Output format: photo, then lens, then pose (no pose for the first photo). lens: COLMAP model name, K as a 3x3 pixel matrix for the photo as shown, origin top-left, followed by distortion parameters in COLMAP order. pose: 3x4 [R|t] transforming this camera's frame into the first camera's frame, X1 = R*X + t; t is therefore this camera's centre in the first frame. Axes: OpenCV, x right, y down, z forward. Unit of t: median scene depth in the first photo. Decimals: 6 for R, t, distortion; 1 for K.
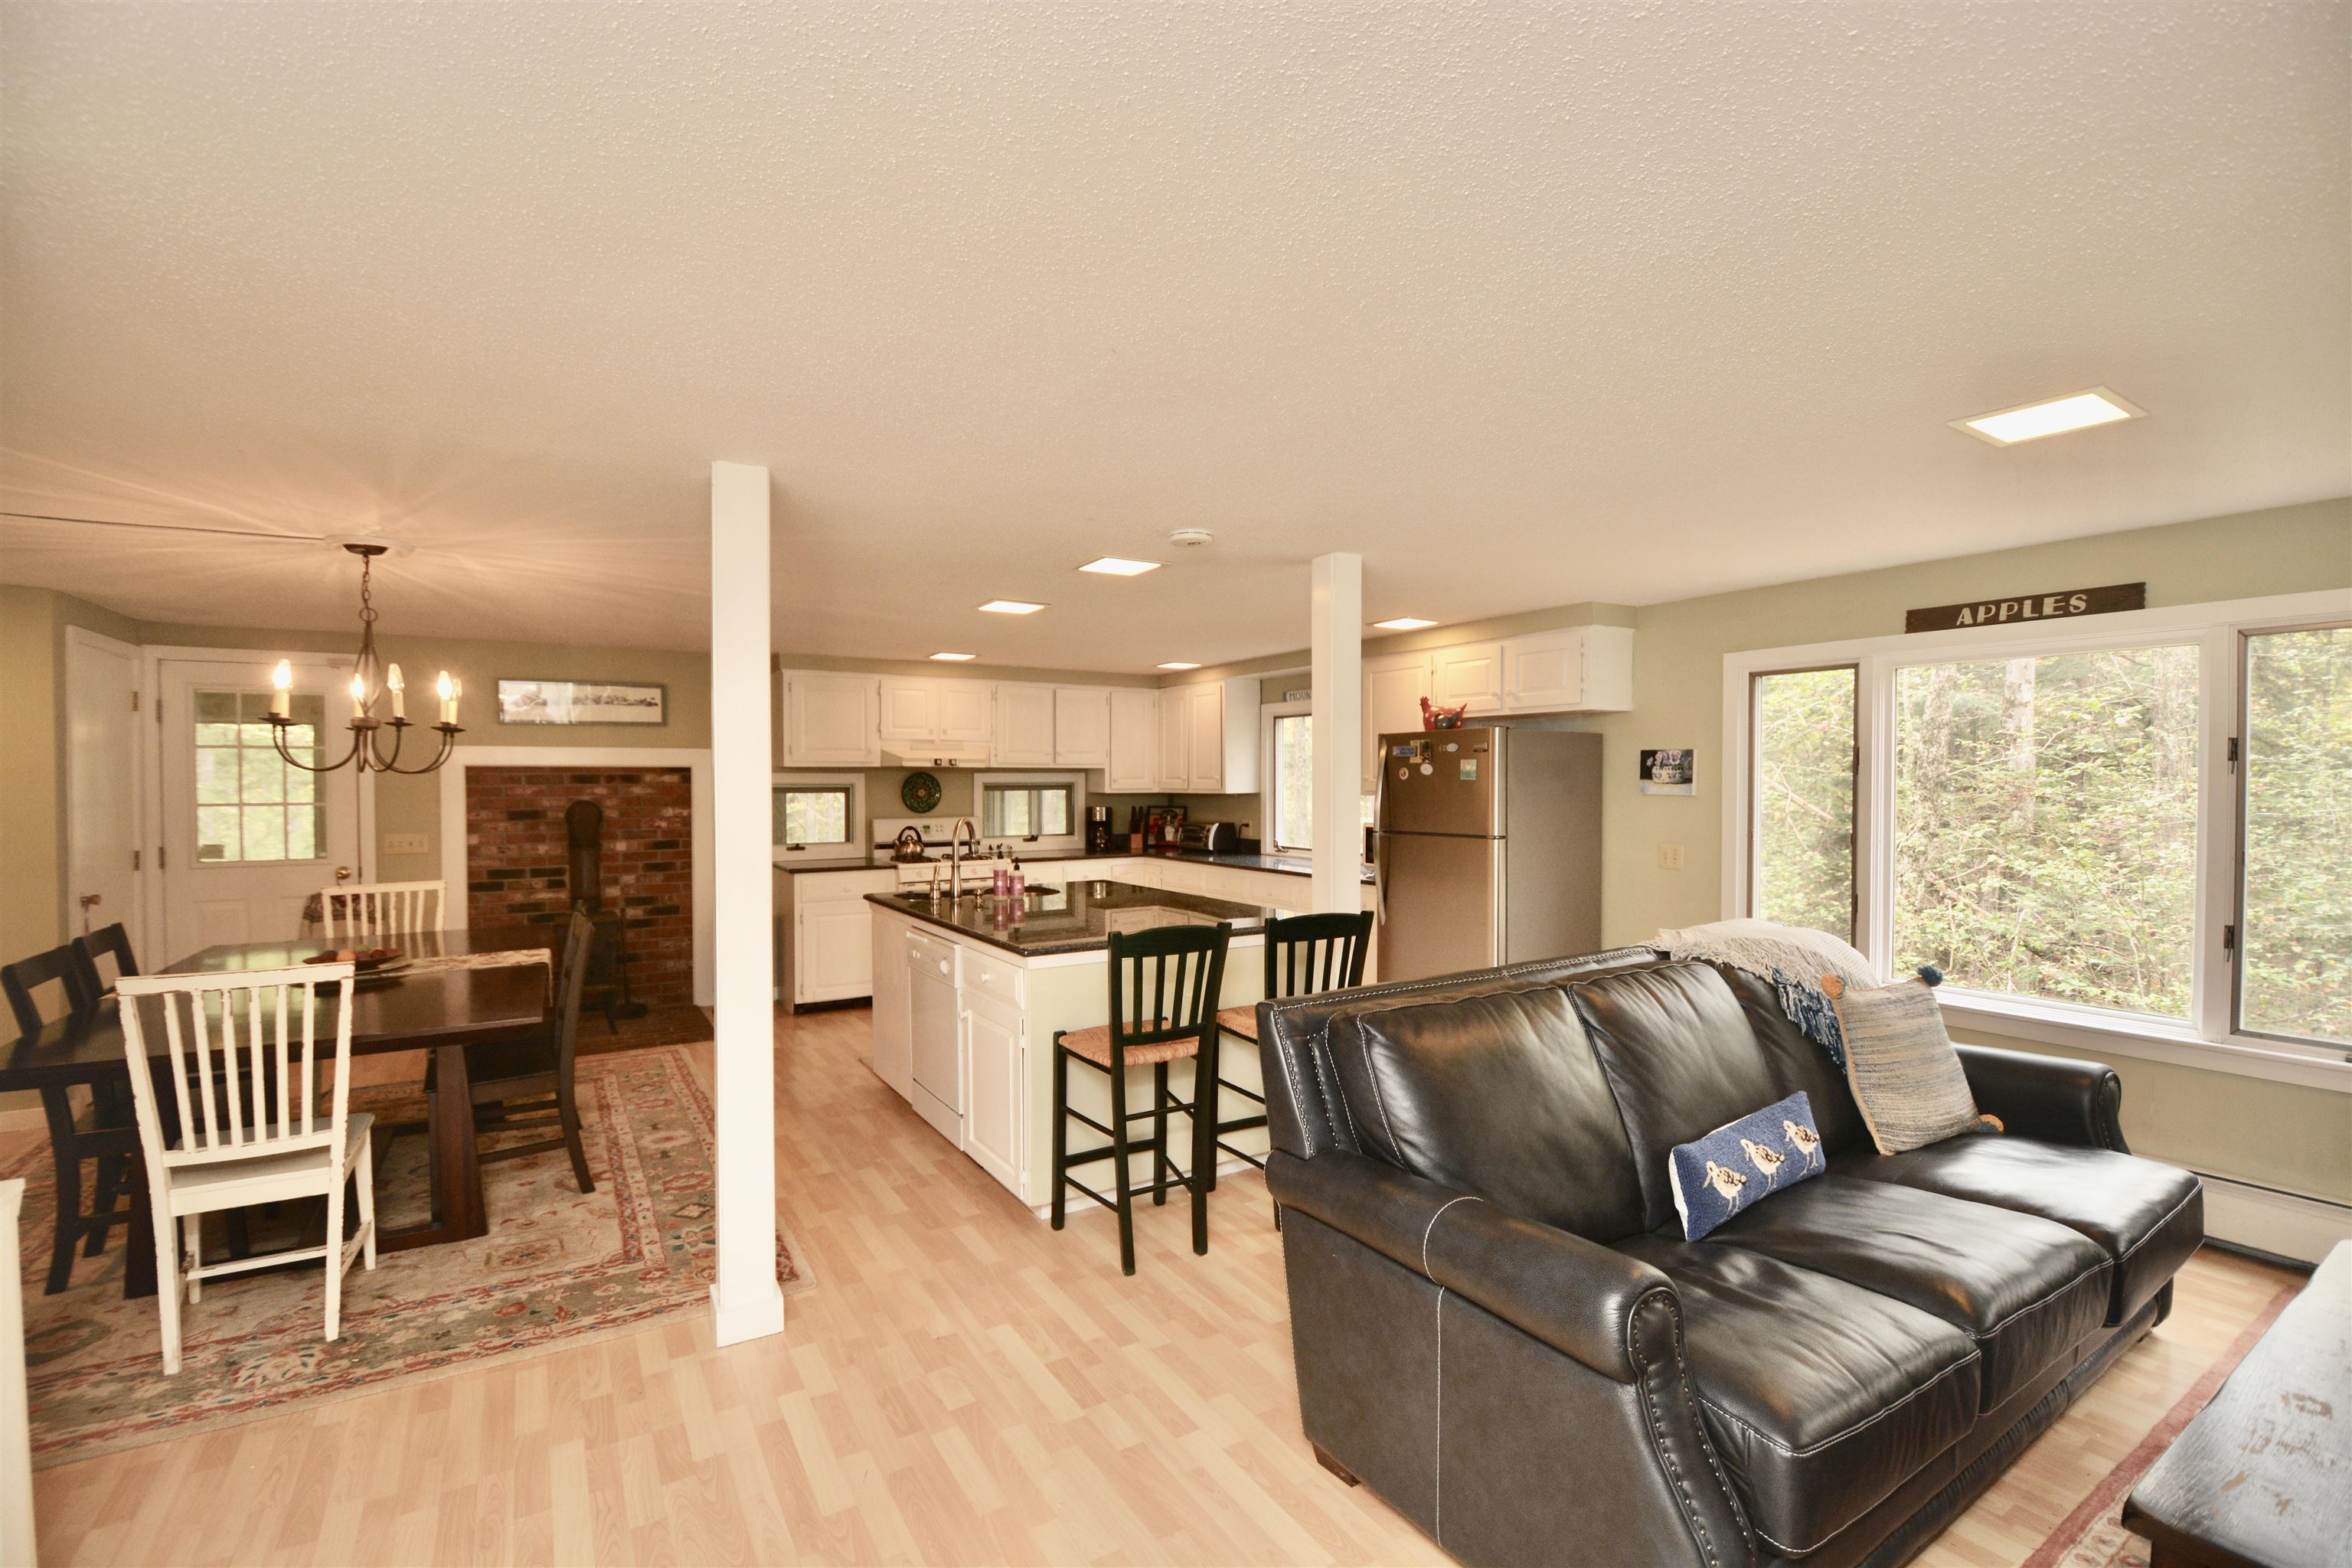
lens RADIAL K [[1011.6, 0, 1193.2], [0, 1011.6, 794.7], [0, 0, 1]] dist [-0.003551, -0.000379]
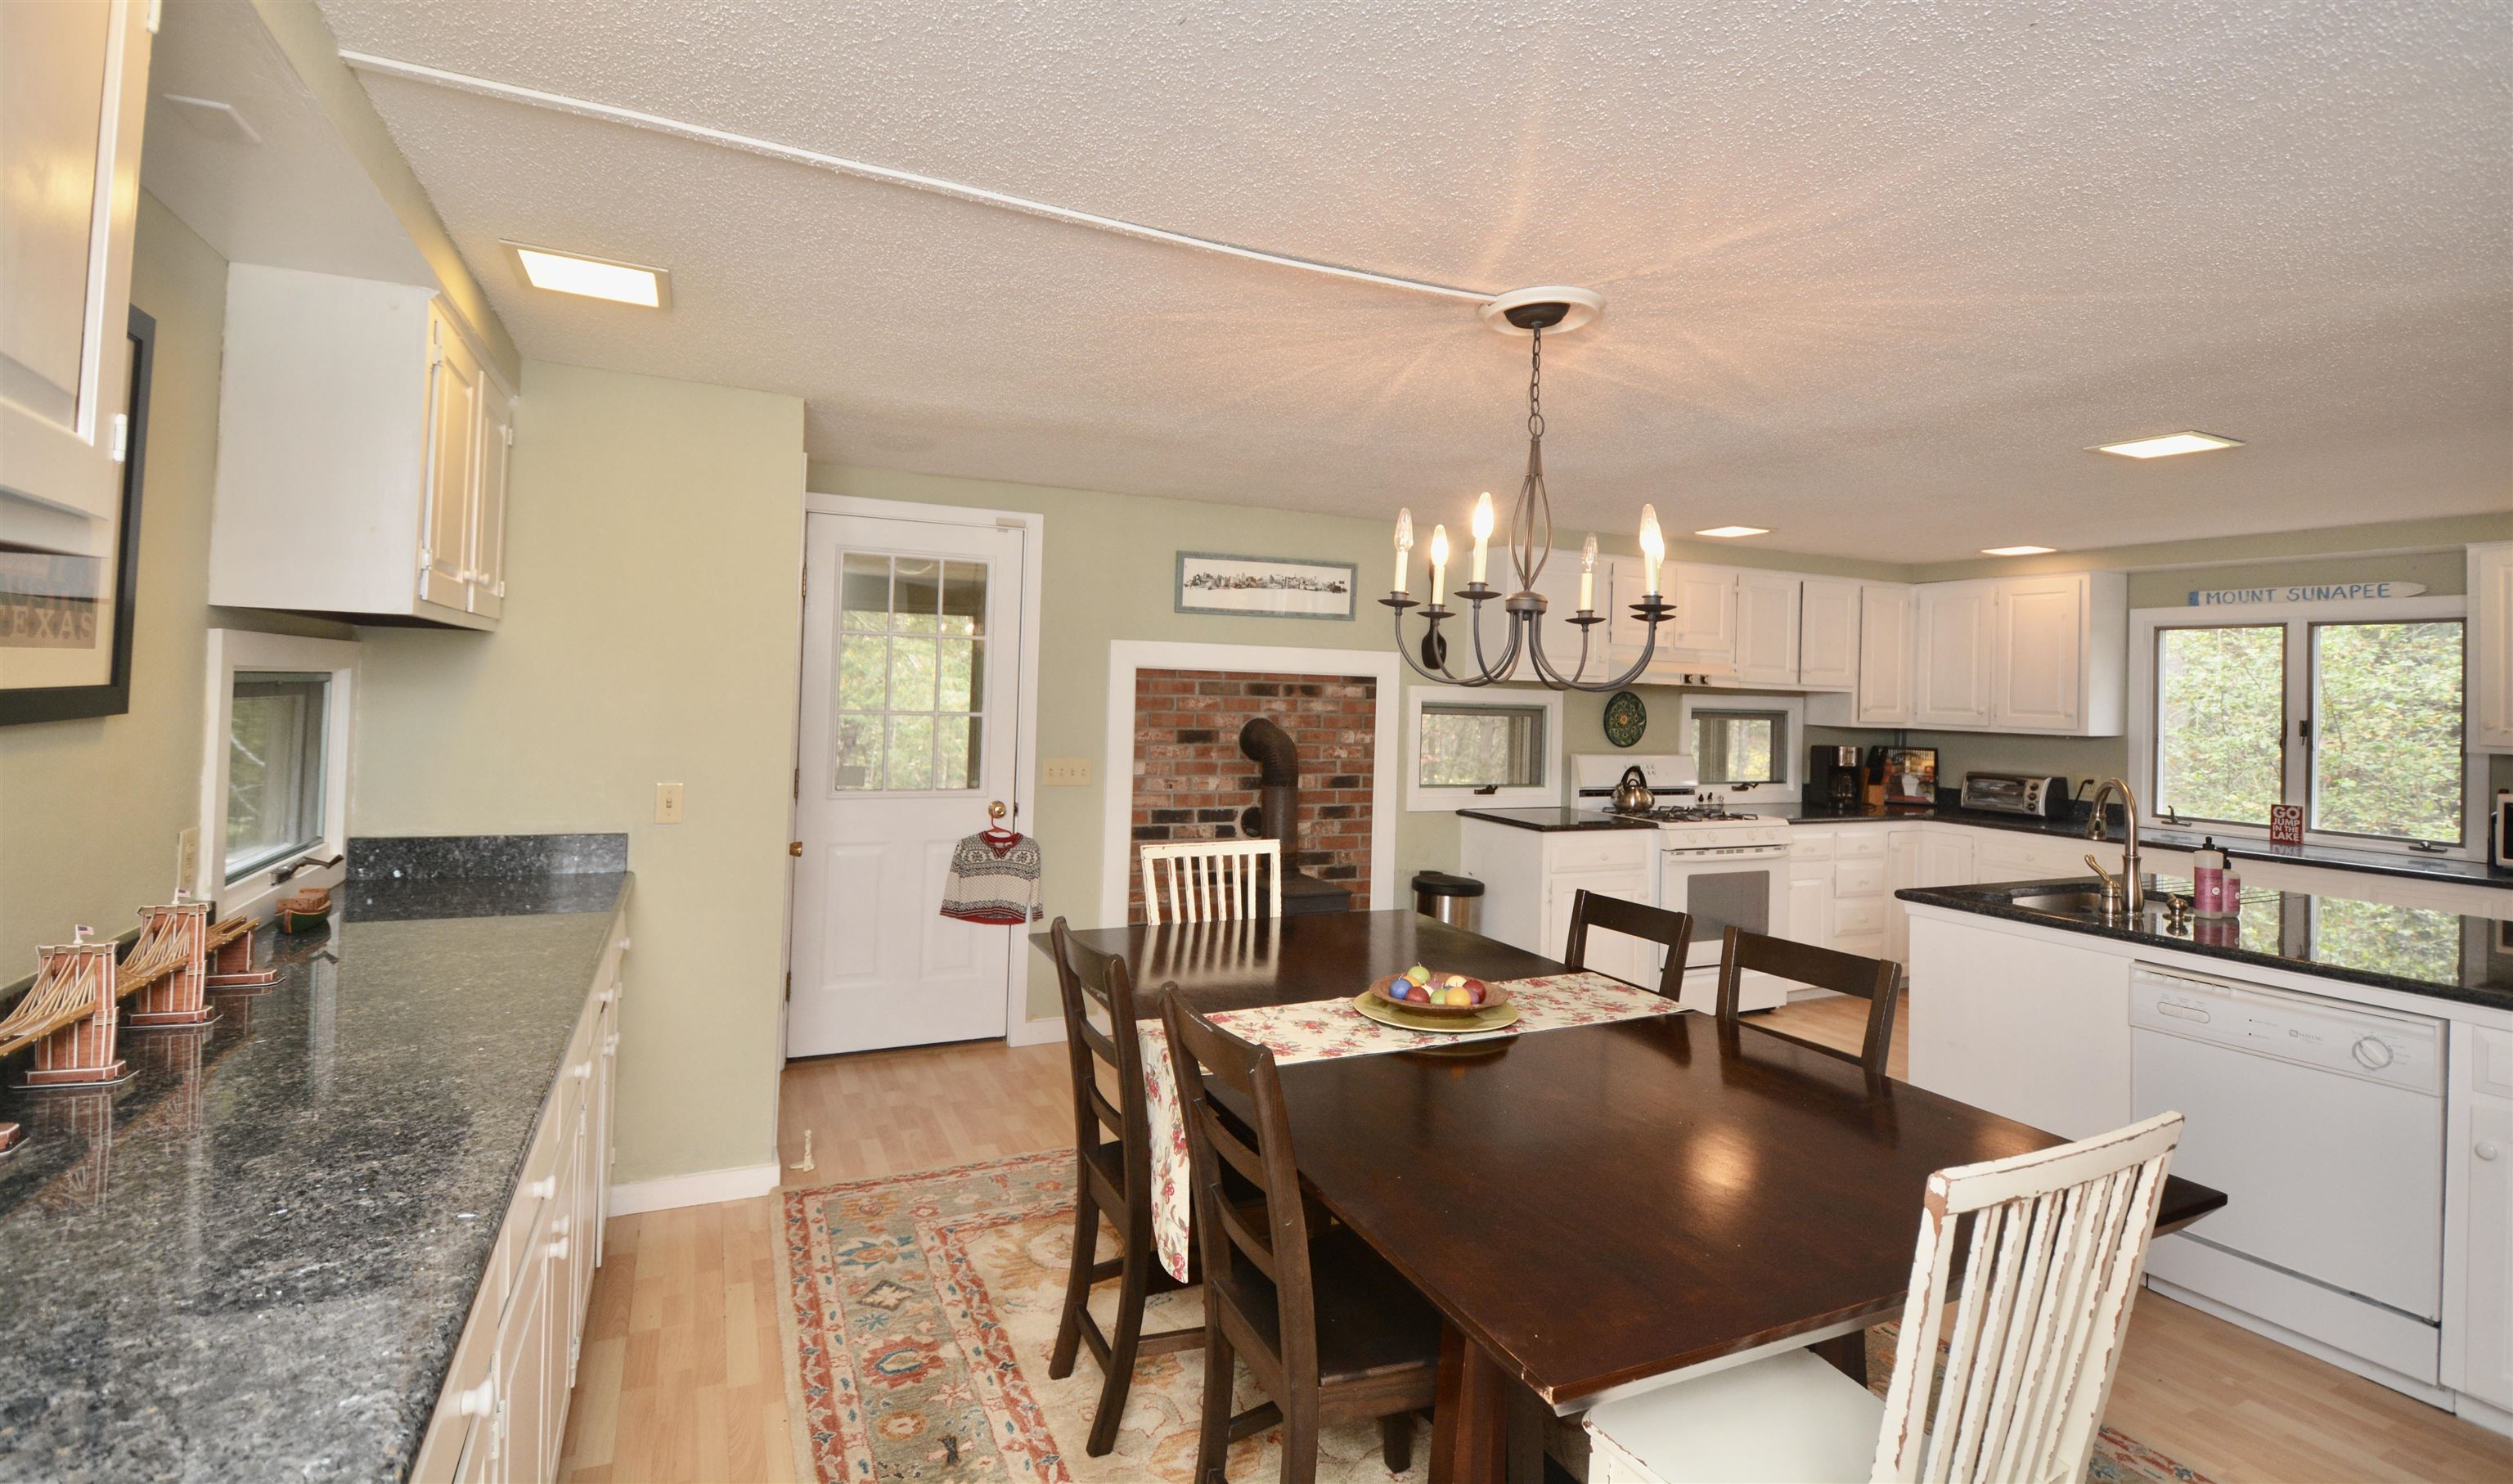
lens RADIAL K [[1158.3, 0, 1271.2], [0, 1158.3, 659.7], [0, 0, 1]] dist [-0.003094, -0.002949]
pose [[0.991030, 0.028035, -0.130663, -0.432110], [-0.033504, 0.998644, -0.039848, -0.003241], [0.129368, 0.043868, 0.990626, 0.148586]]
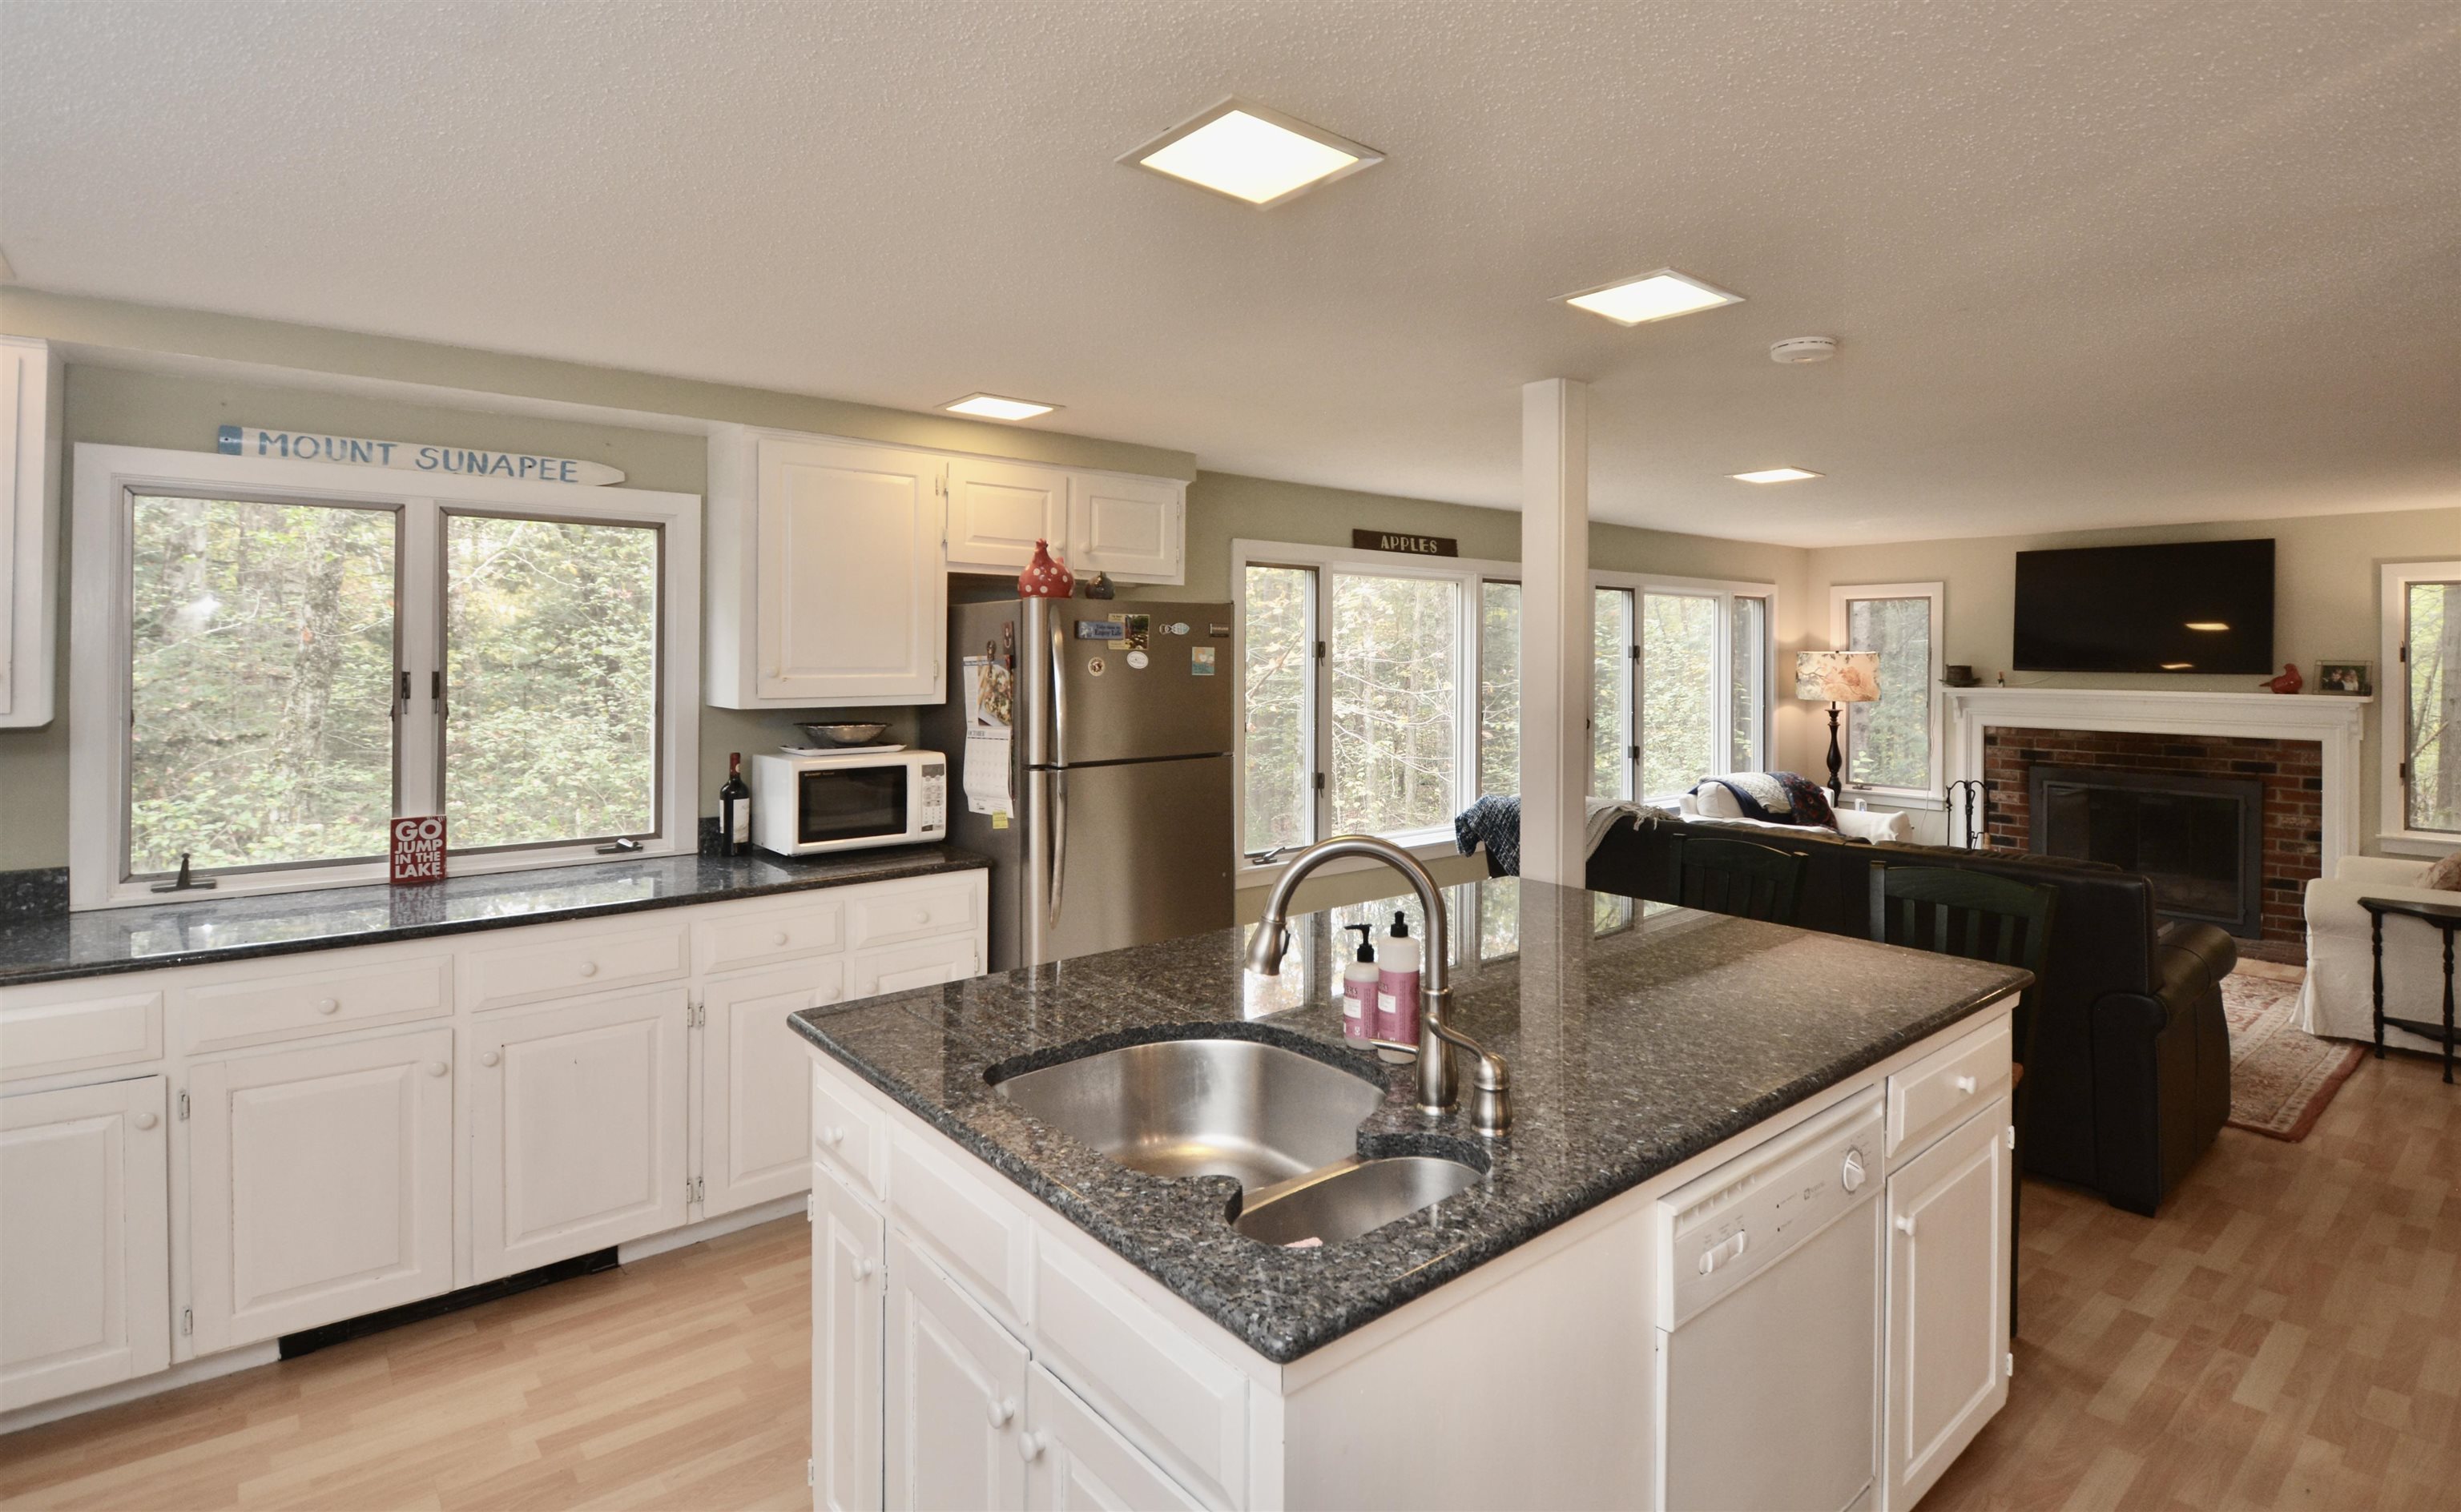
lens RADIAL K [[1203.1, 0, 1324.7], [0, 1203.1, 659.3], [0, 0, 1]] dist [-0.022002, -0.002470]
pose [[-0.149370, 0.004707, 0.988770, -0.372298], [0.011804, 0.999926, -0.002977, -0.015495], [-0.988711, 0.011227, -0.149414, 0.699883]]
